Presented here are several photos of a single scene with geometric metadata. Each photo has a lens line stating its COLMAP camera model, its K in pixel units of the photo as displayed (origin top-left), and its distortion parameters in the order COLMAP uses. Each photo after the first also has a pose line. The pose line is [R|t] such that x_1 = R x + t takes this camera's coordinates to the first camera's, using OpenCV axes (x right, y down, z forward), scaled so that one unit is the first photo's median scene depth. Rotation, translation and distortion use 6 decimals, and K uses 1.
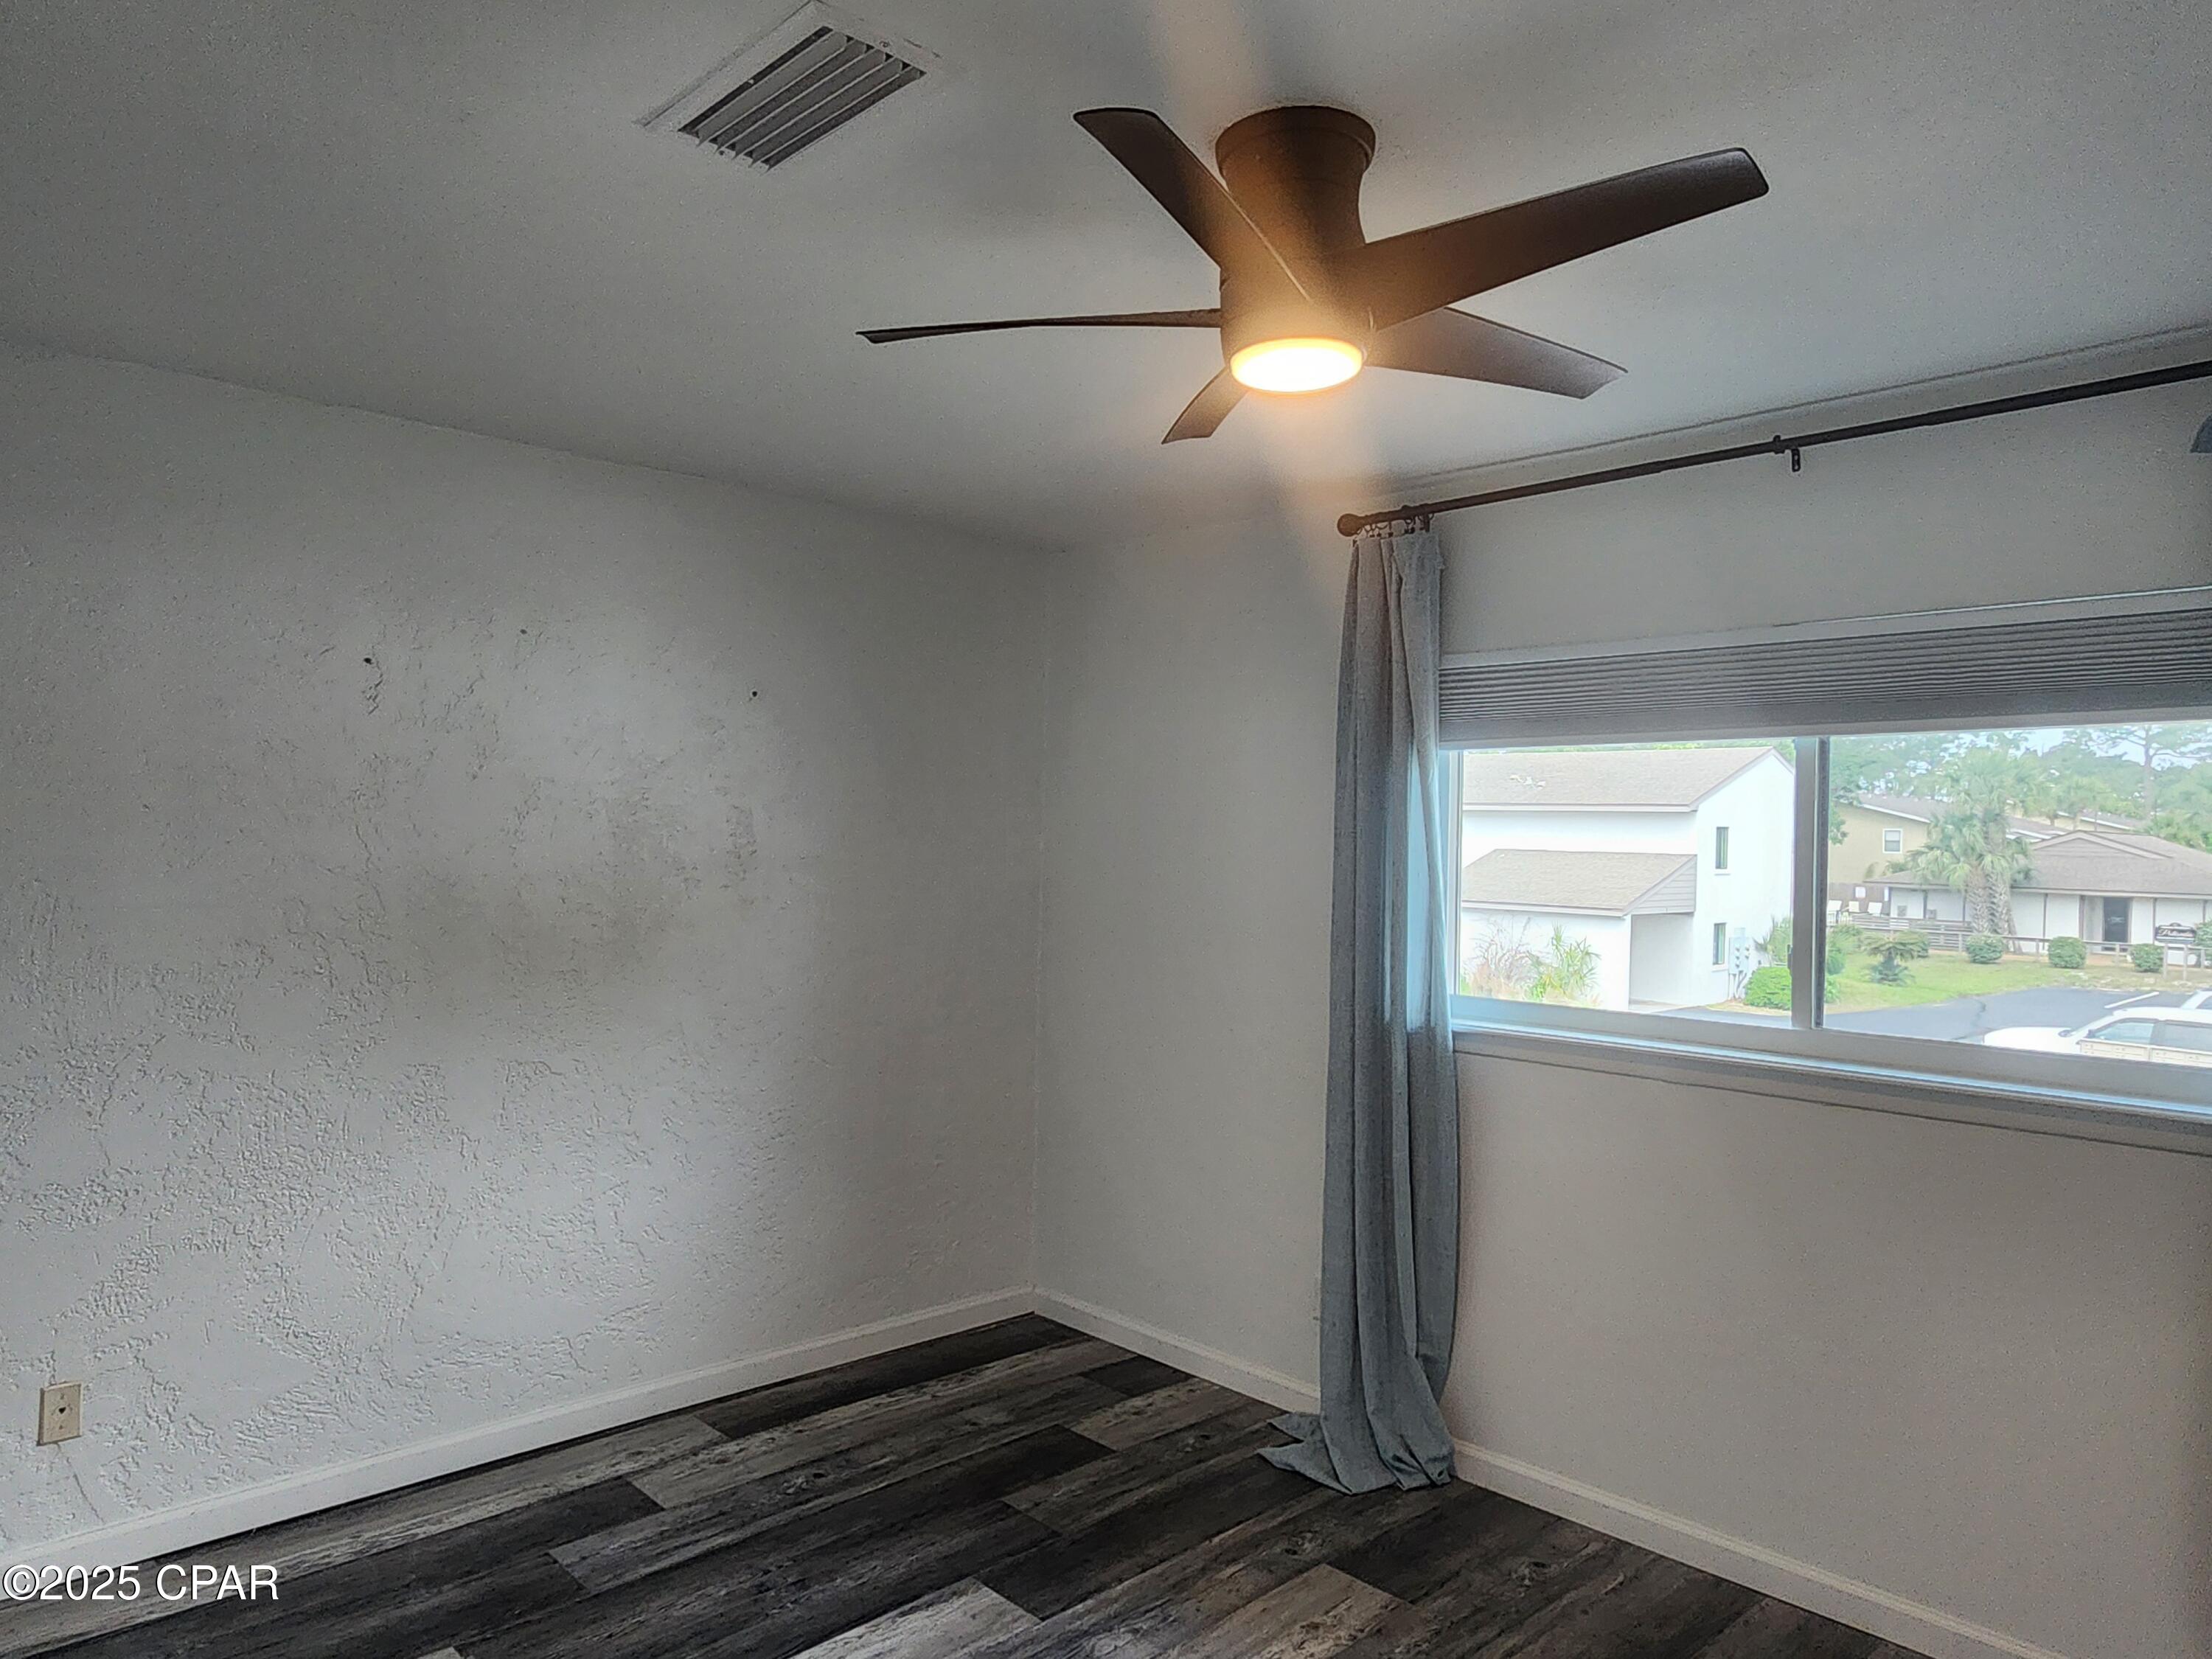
lens RADIAL K [[1461.6, 0, 1106.3], [0, 1461.6, 829.6], [0, 0, 1]] dist [0.006590, -0.006602]
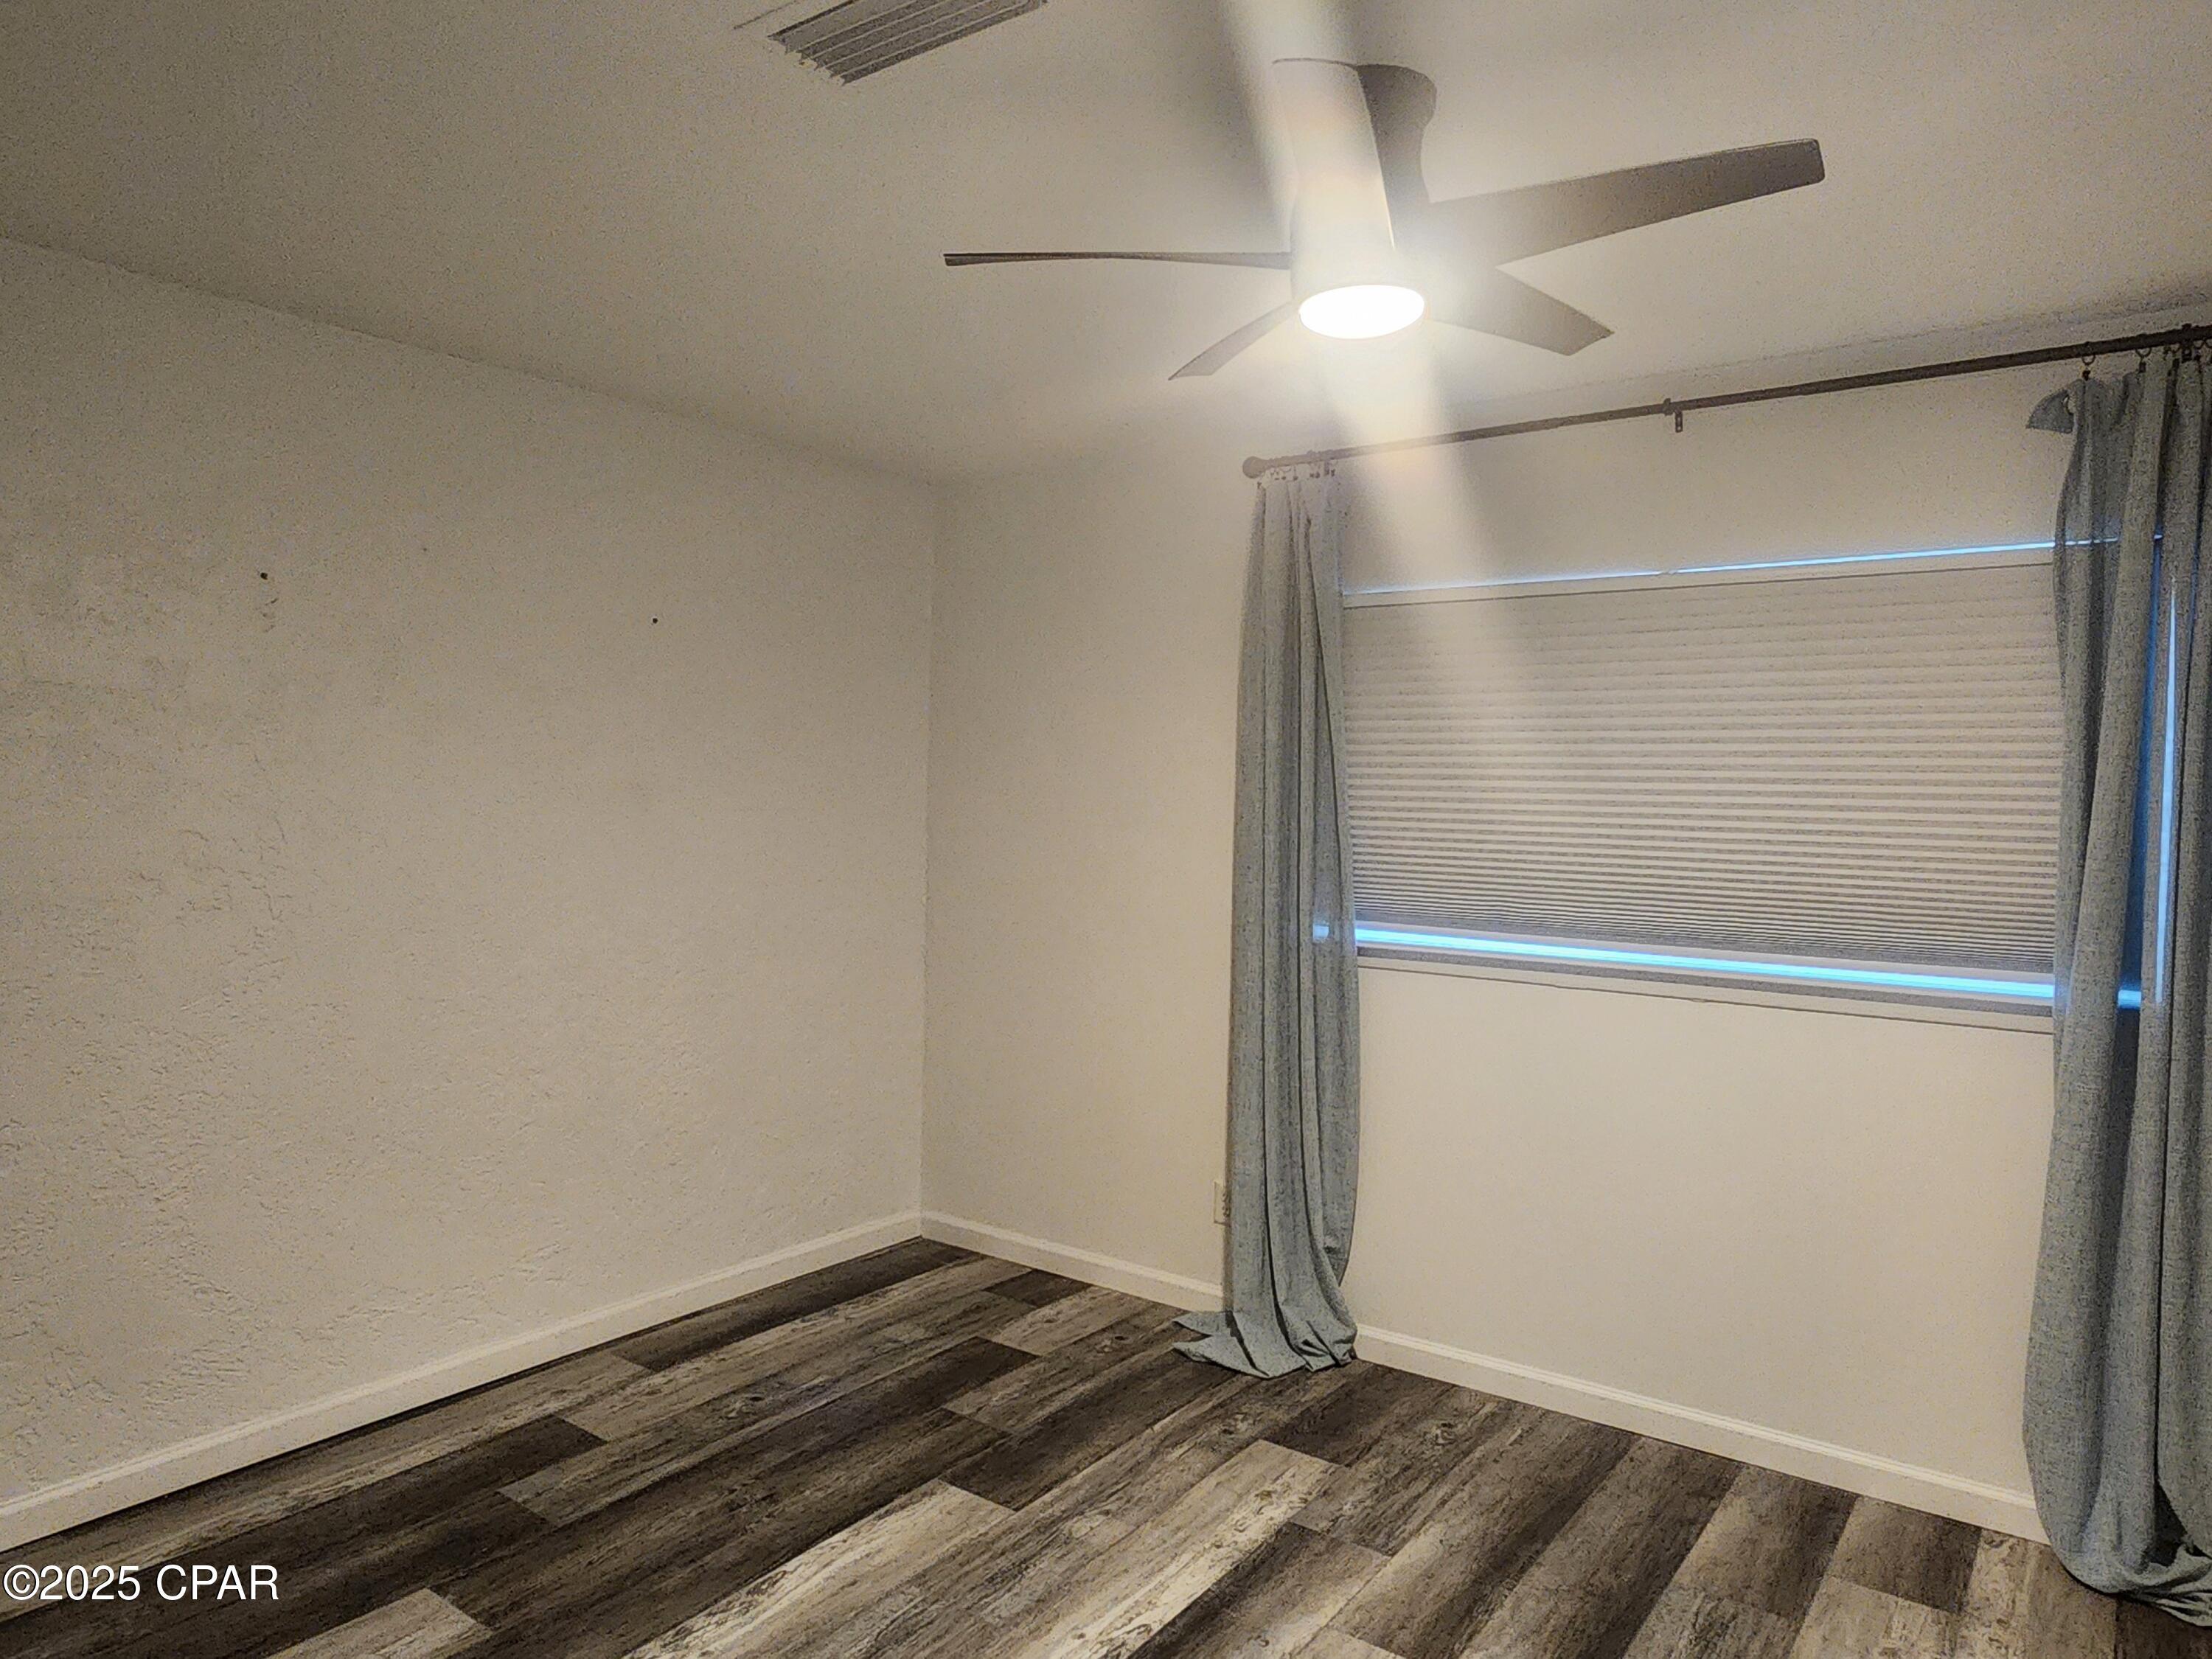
lens RADIAL K [[1457.7, 0, 1104.1], [0, 1457.7, 829.3], [0, 0, 1]] dist [0.003976, -0.002185]
pose [[0.984776, -0.007110, 0.173683, -0.142180], [0.000606, 0.999298, 0.037471, 0.012232], [-0.173828, -0.036795, 0.984088, -0.018218]]
